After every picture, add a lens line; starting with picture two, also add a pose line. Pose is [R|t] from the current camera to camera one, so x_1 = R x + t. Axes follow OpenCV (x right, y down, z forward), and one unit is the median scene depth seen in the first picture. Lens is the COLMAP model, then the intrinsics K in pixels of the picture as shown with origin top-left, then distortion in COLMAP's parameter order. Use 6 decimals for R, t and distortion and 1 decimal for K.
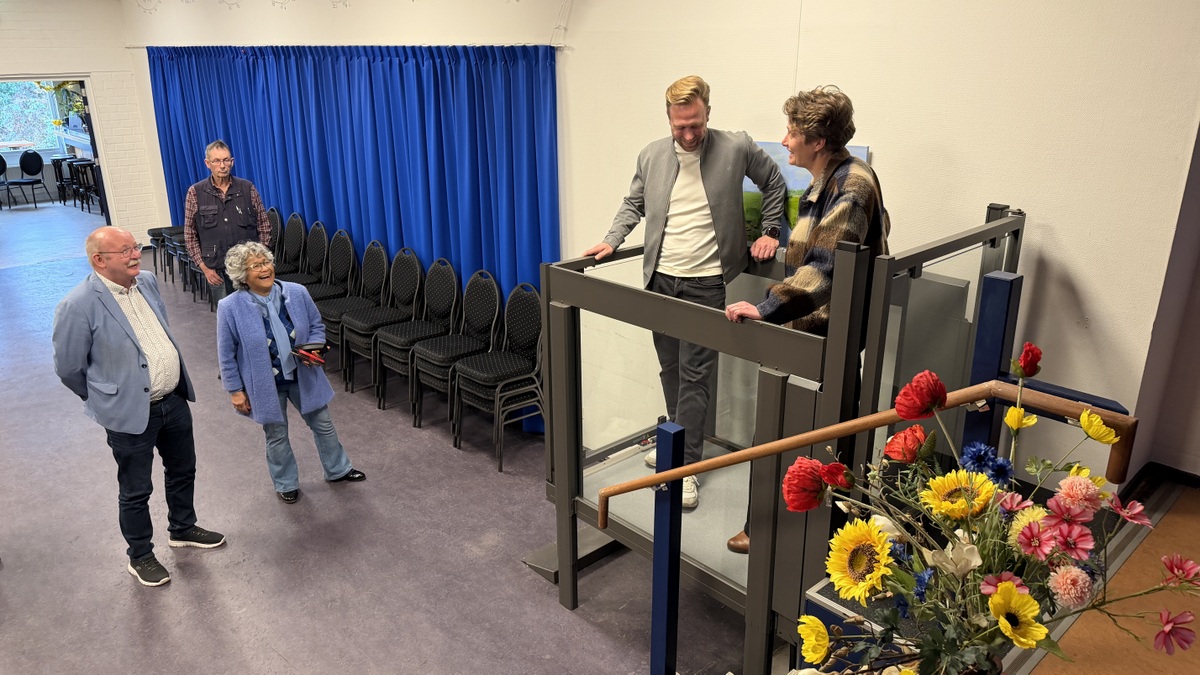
lens RADIAL K [[840.6, 0, 620.2], [0, 840.6, 335.4], [0, 0, 1]] dist [0.218852, -0.366394]
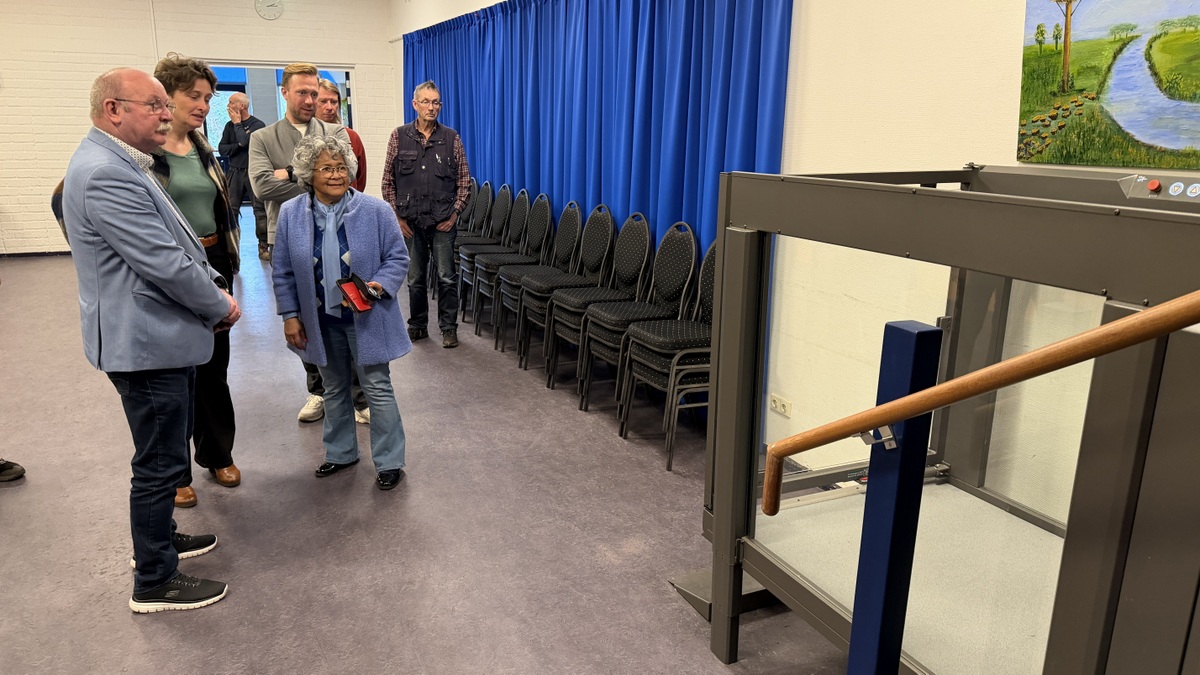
lens RADIAL K [[840.6, 0, 620.2], [0, 840.6, 335.4], [0, 0, 1]] dist [0.218852, -0.366394]
pose [[0.953336, 0.092477, -0.287400, 0.022849], [-0.118665, 0.990095, -0.075040, 0.100780], [0.277614, 0.105642, 0.954867, 0.249814]]
